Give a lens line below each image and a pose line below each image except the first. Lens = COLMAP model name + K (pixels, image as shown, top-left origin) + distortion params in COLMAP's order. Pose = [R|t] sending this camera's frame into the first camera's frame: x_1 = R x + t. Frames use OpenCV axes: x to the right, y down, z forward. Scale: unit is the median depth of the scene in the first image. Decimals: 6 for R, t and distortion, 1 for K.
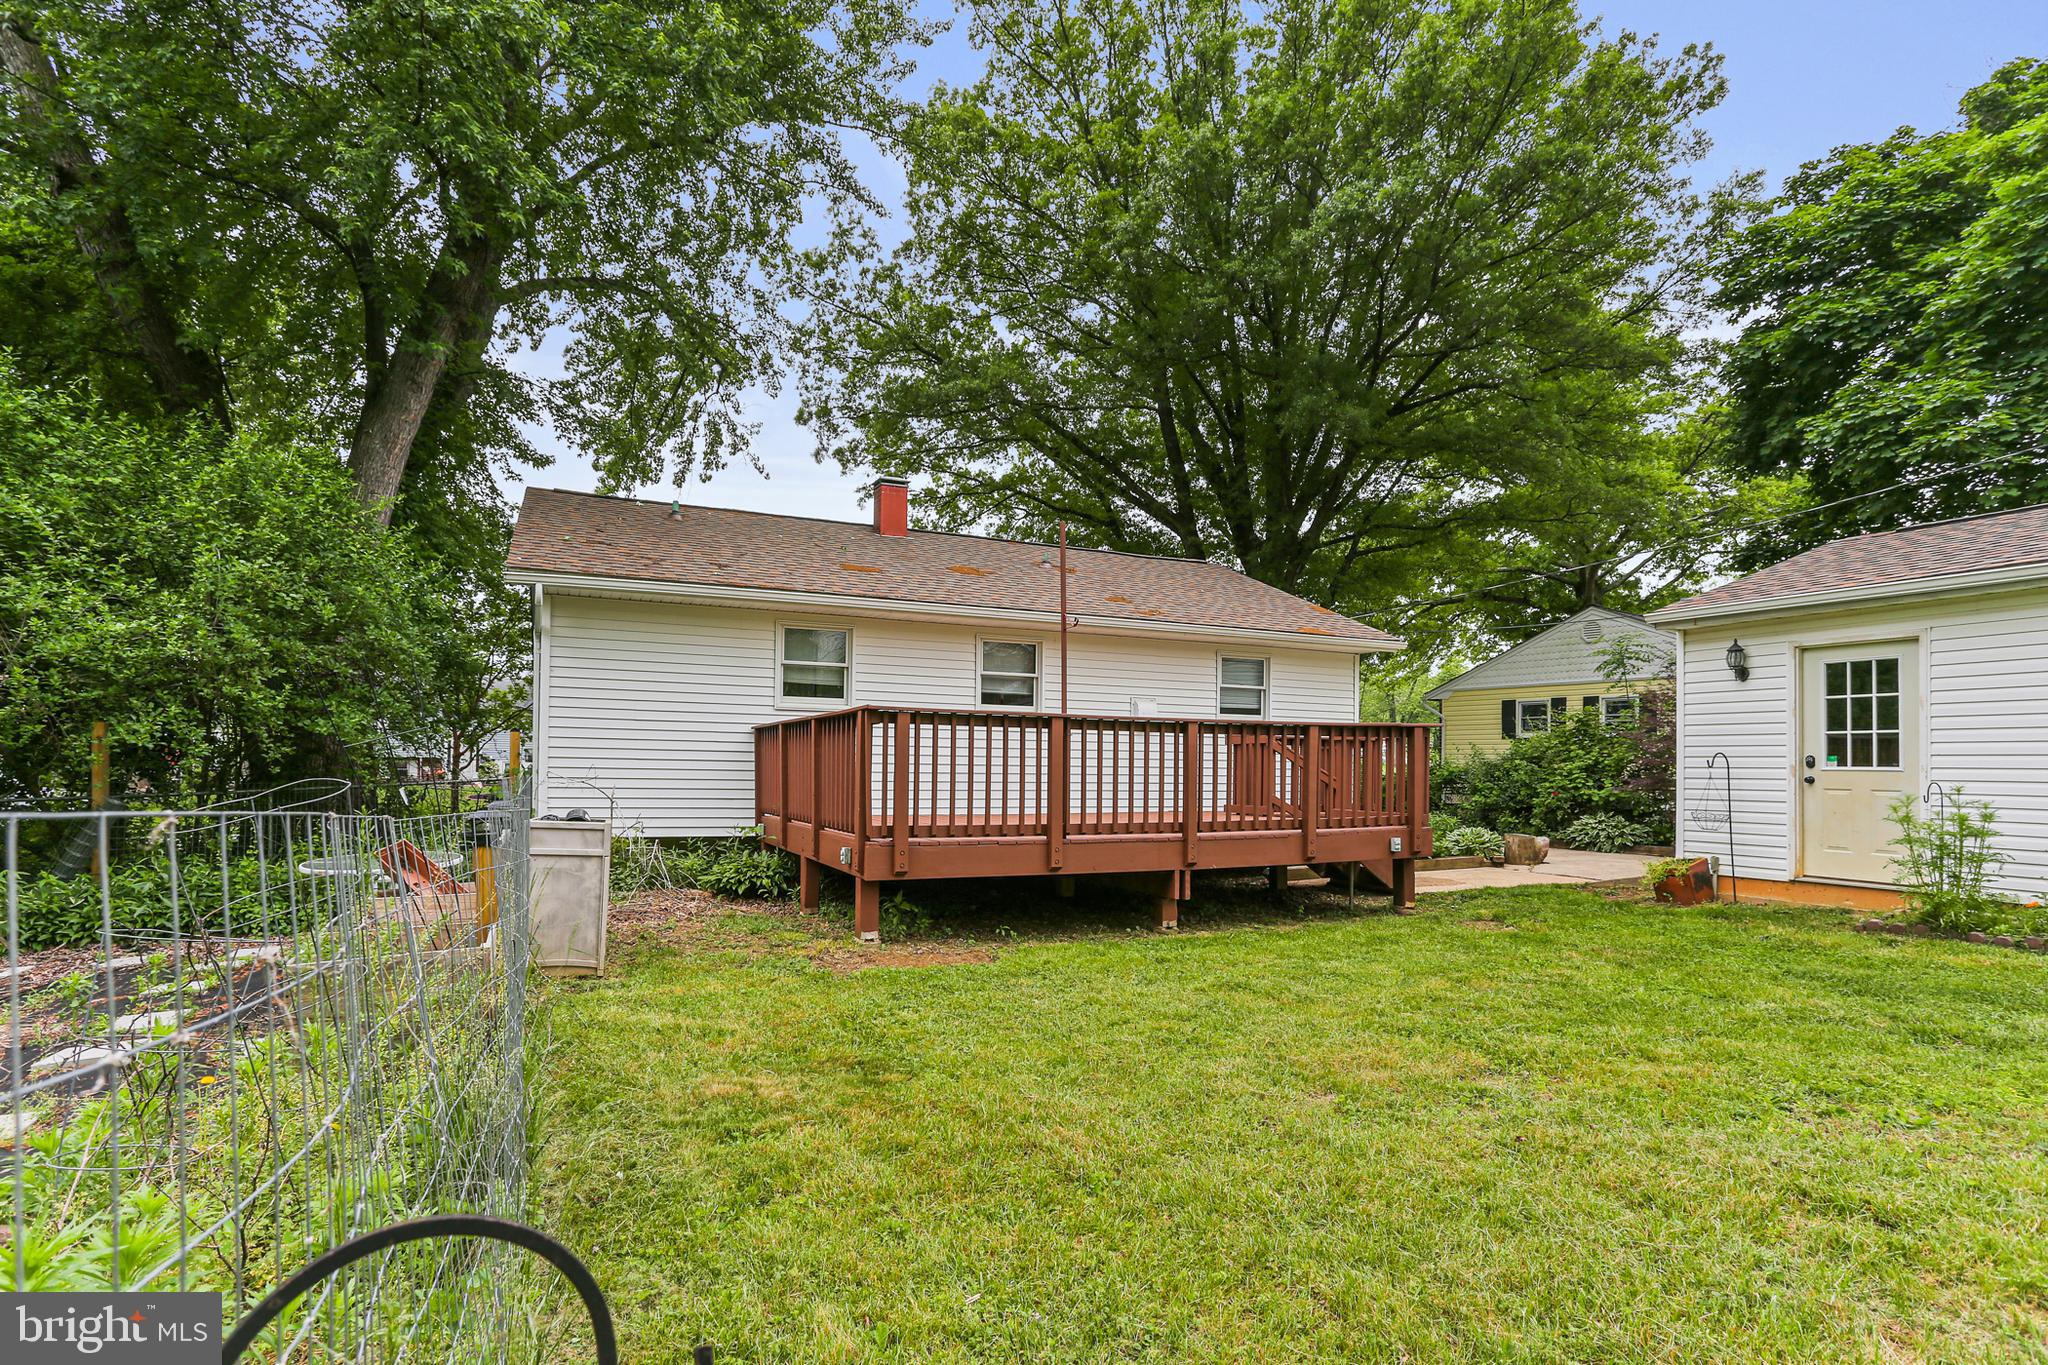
lens RADIAL K [[1002.0, 0, 1024.0], [0, 1002.0, 682.5], [0, 0, 1]] dist [-0.046911, 0.027230]
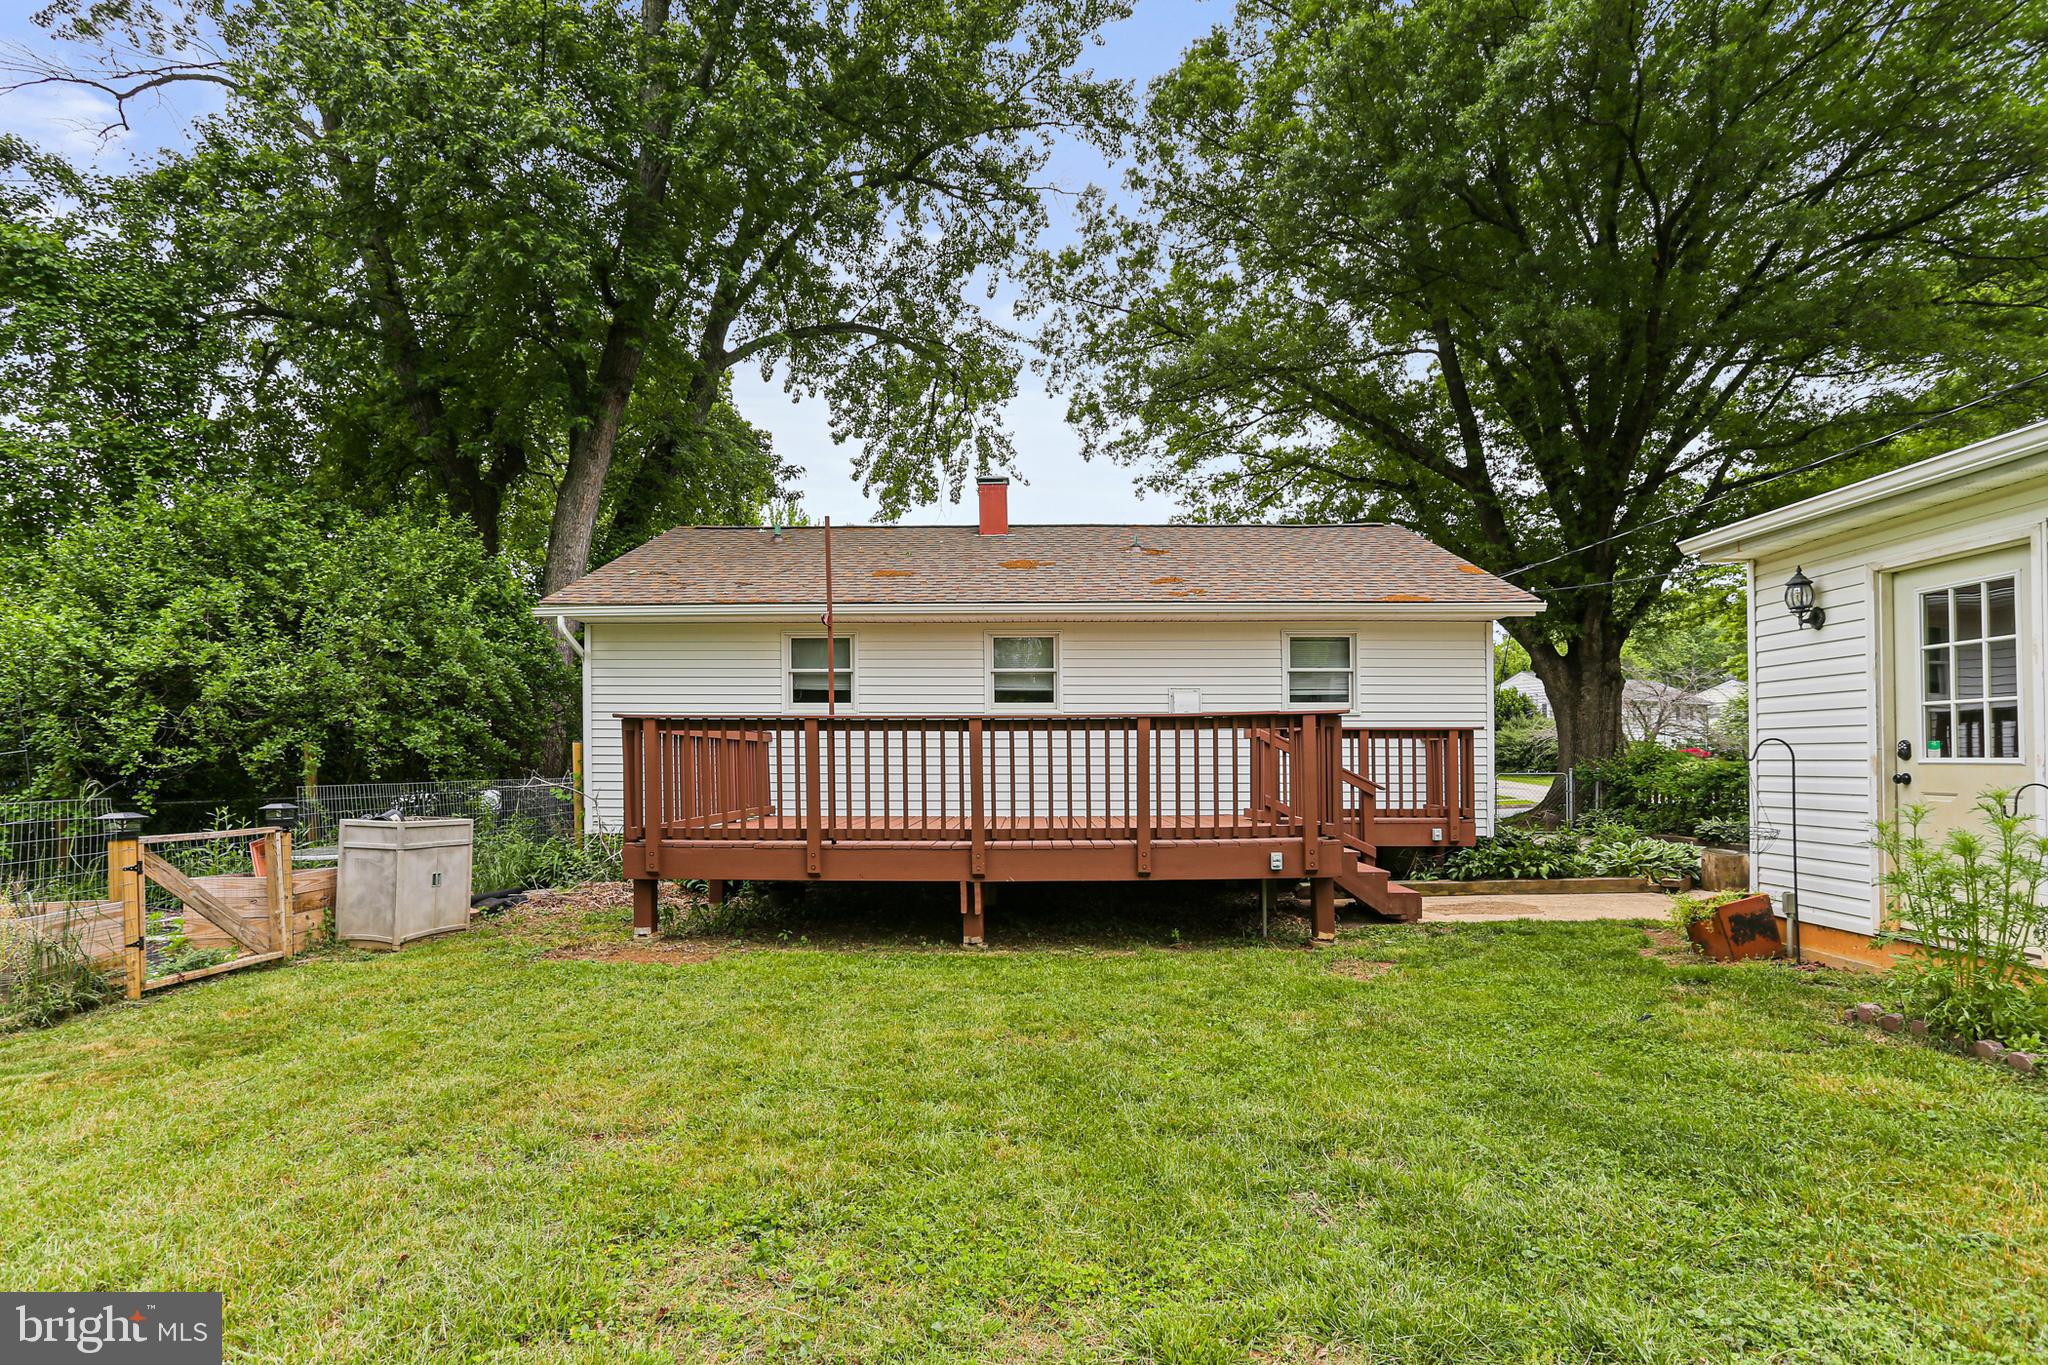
lens RADIAL K [[1021.4, 0, 1003.5], [0, 1021.4, 678.9], [0, 0, 1]] dist [-0.047529, 0.029541]
pose [[0.900792, -0.048856, -0.431495, 0.412893], [0.049390, 0.998730, -0.009976, 0.009186], [0.431434, -0.012325, 0.902060, 0.121182]]
